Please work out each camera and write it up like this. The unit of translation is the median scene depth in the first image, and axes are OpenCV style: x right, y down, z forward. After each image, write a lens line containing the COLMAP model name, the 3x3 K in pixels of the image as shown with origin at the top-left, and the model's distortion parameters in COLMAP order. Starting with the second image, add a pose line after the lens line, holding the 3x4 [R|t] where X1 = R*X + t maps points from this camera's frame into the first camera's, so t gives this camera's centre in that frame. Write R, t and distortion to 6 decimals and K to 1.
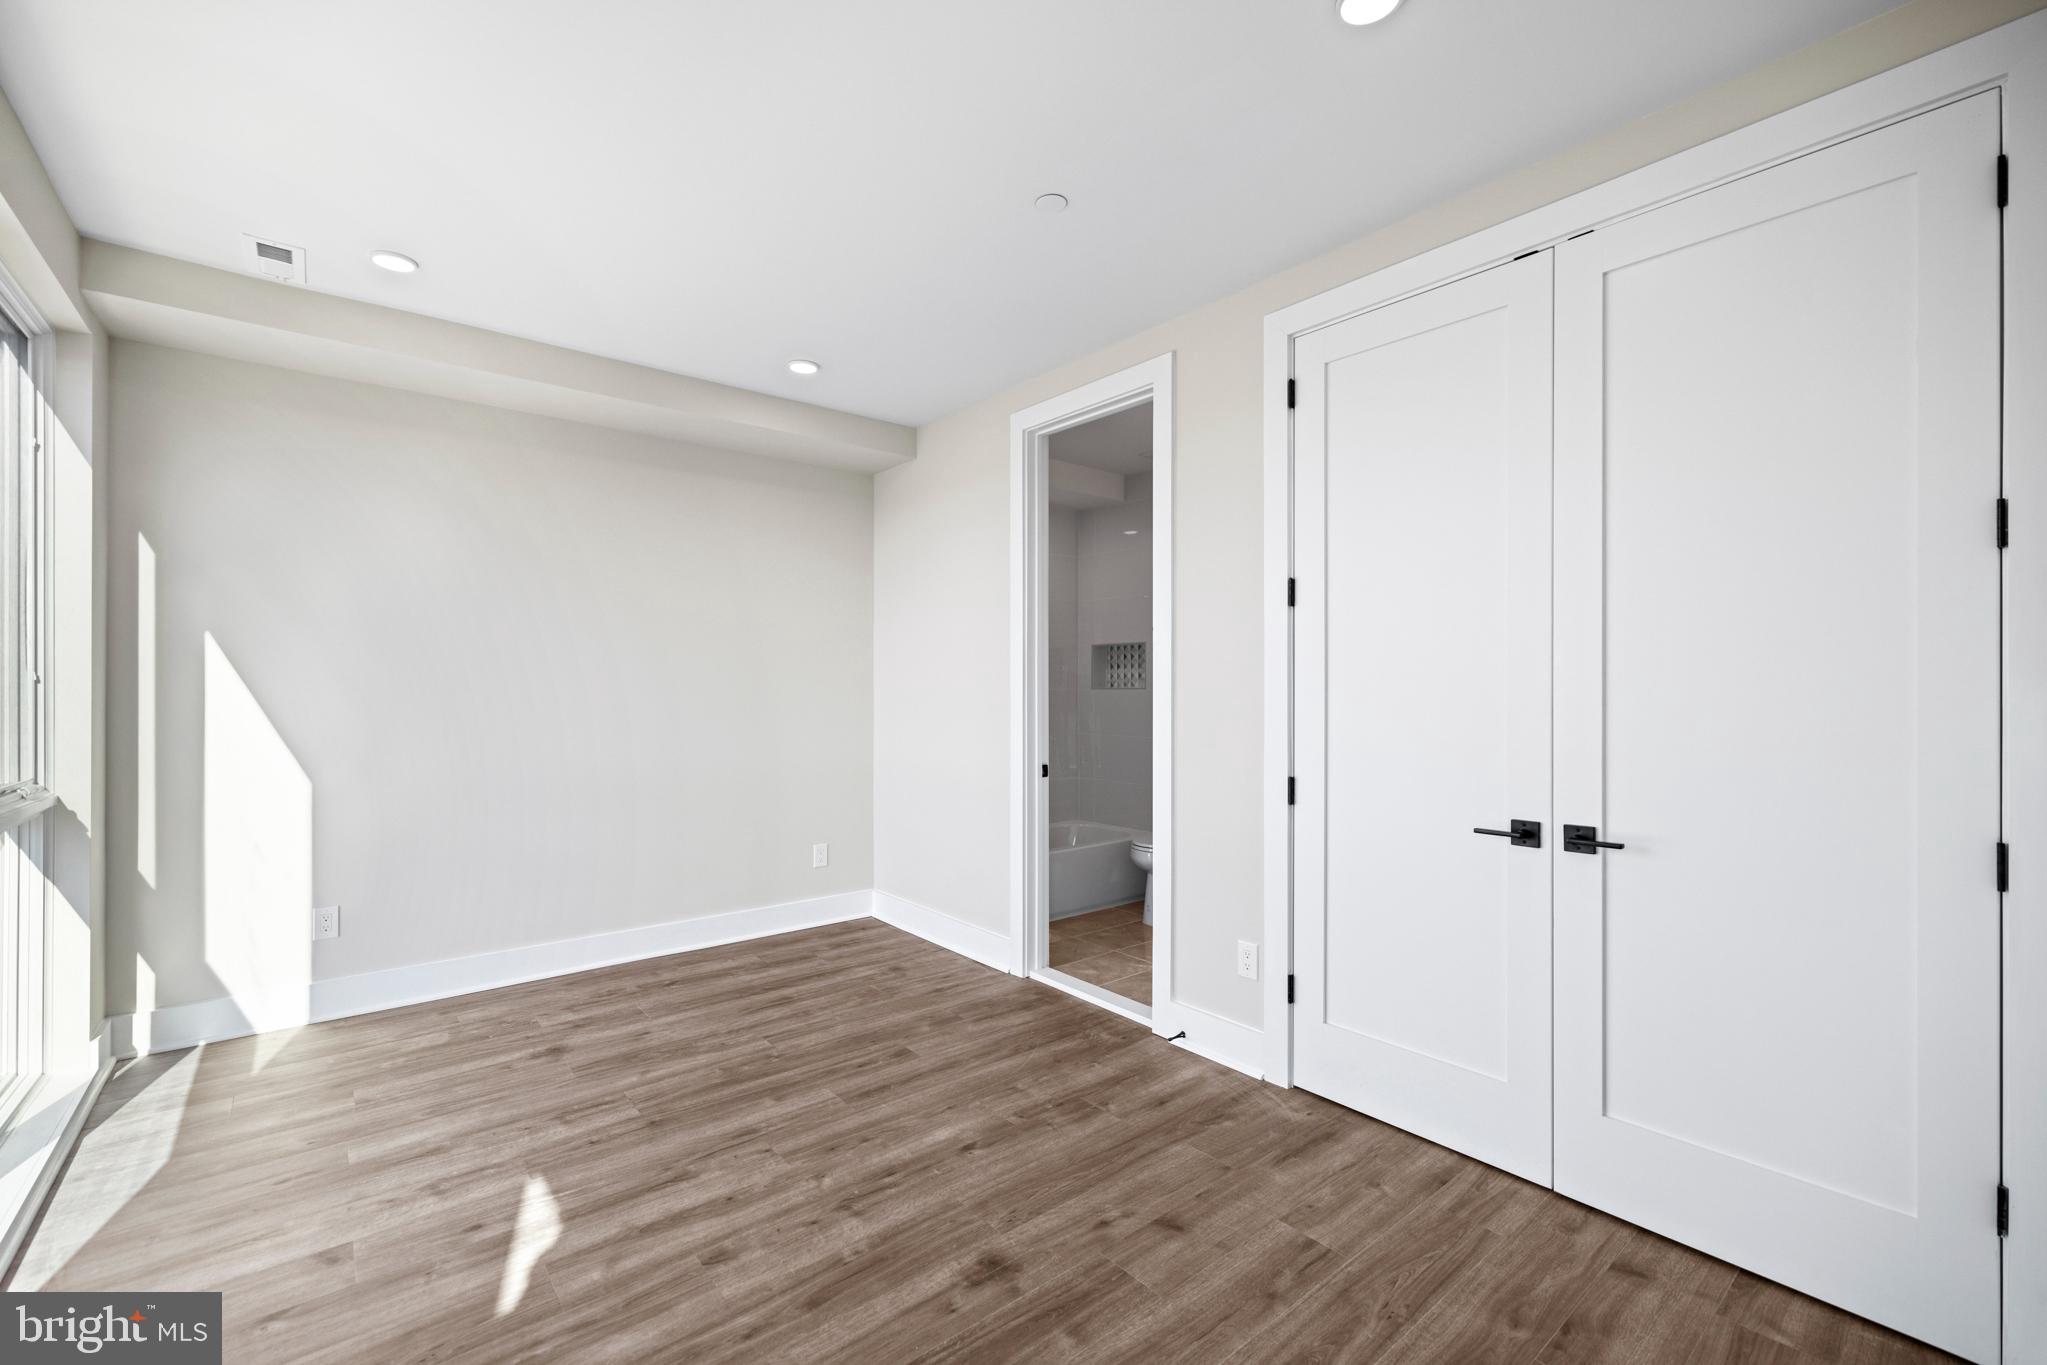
lens RADIAL K [[869.1, 0, 1016.8], [0, 869.1, 685.4], [0, 0, 1]] dist [0.002111, 0.000302]
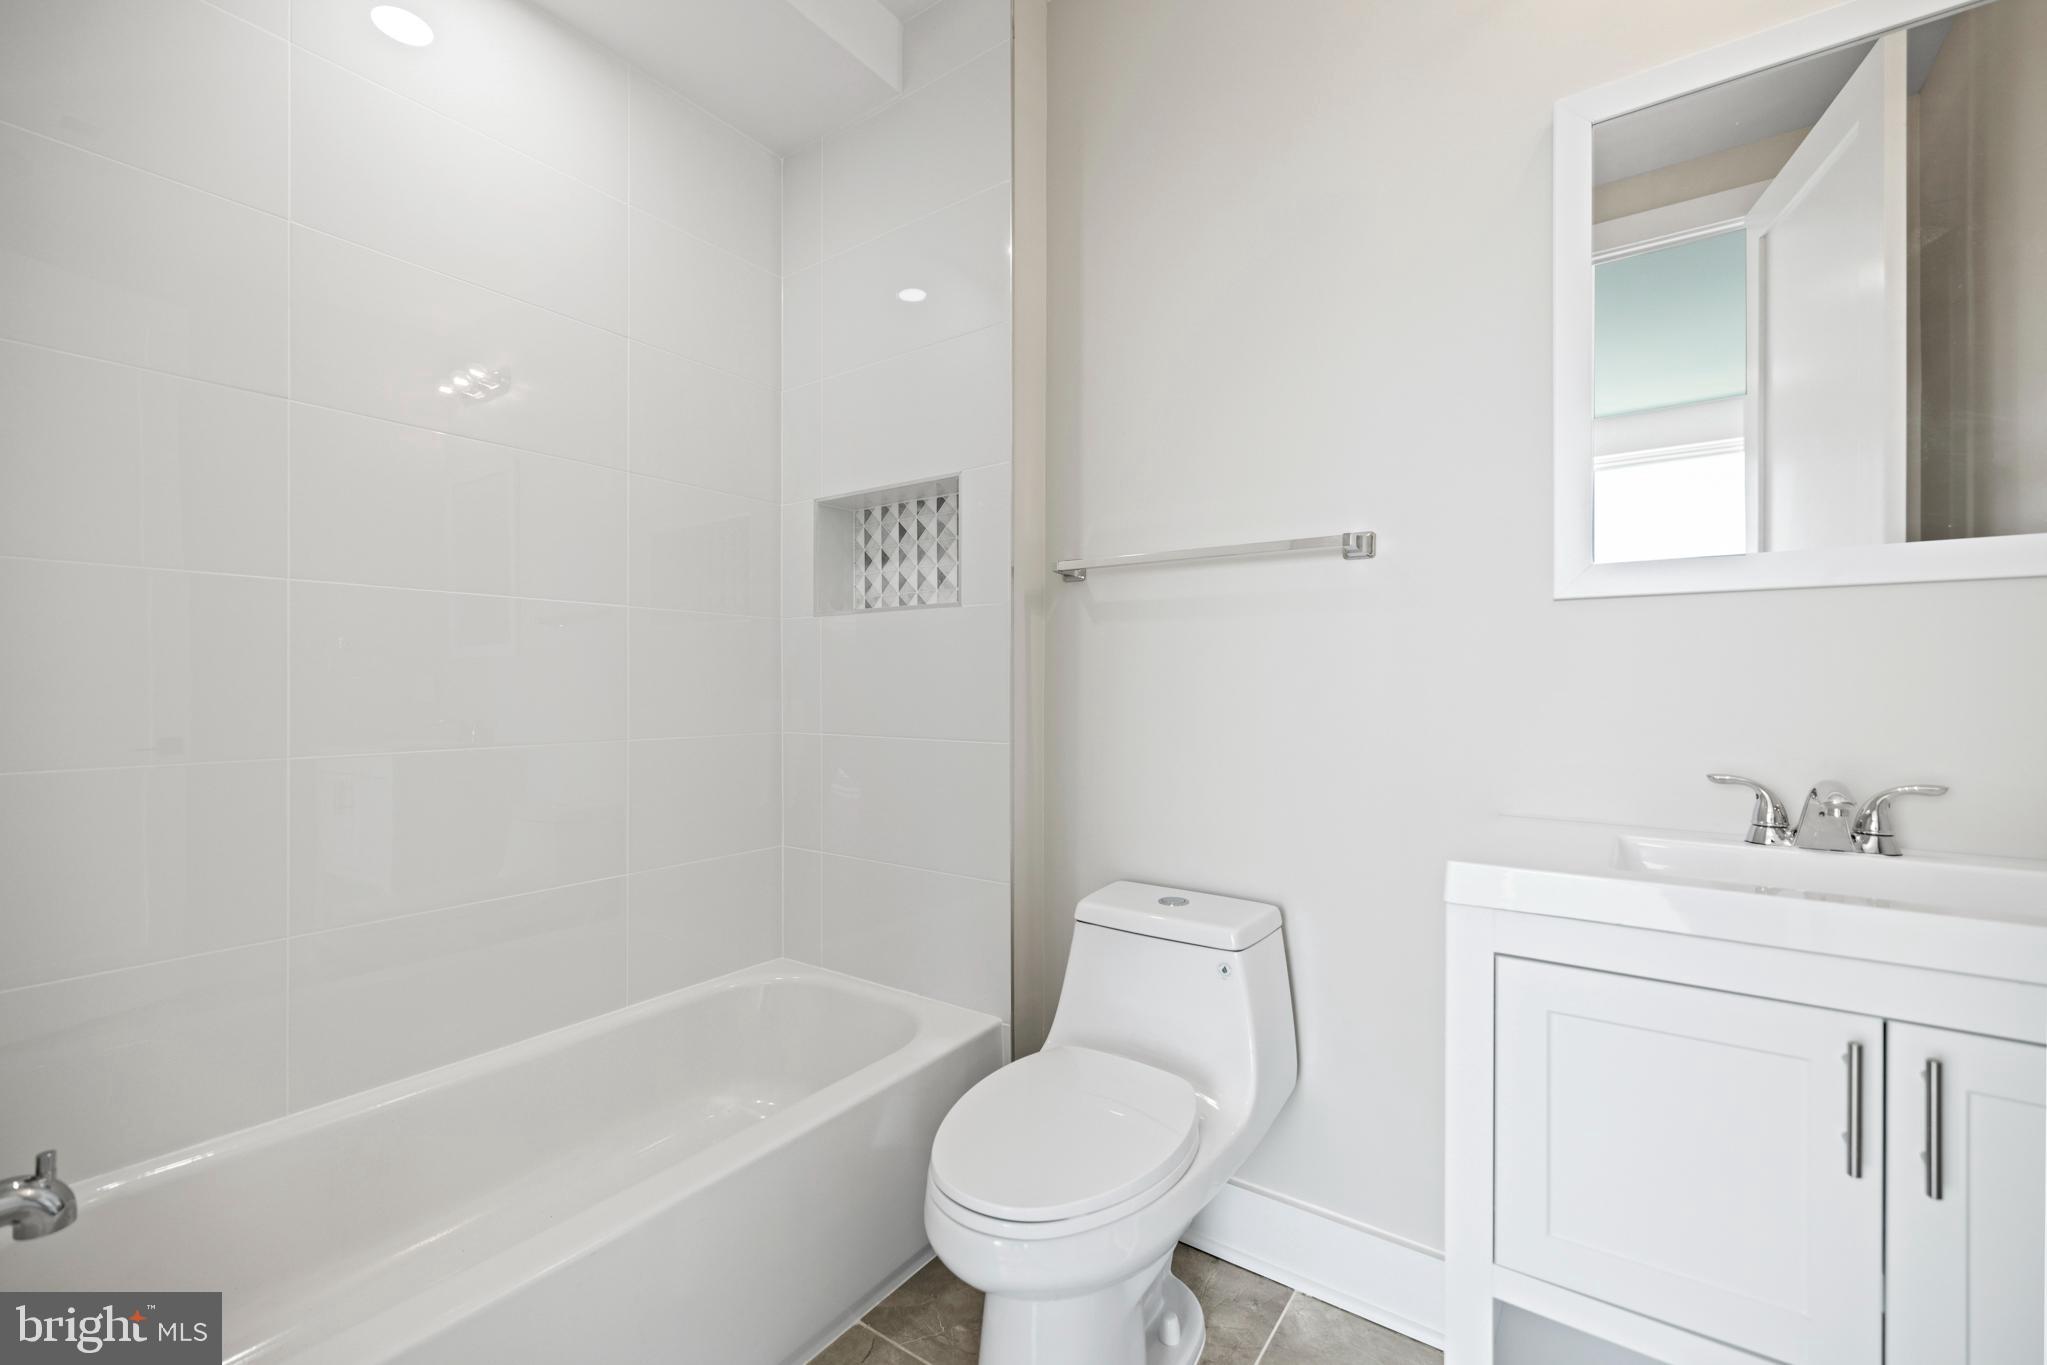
lens RADIAL K [[869.1, 0, 1022.2], [0, 869.1, 683.3], [0, 0, 1]] dist [0.002111, 0.000302]
pose [[0.963251, -0.002174, 0.268593, 0.071641], [0.001416, 0.999994, 0.003017, 0.034022], [-0.268598, -0.002526, 0.963249, 0.609949]]
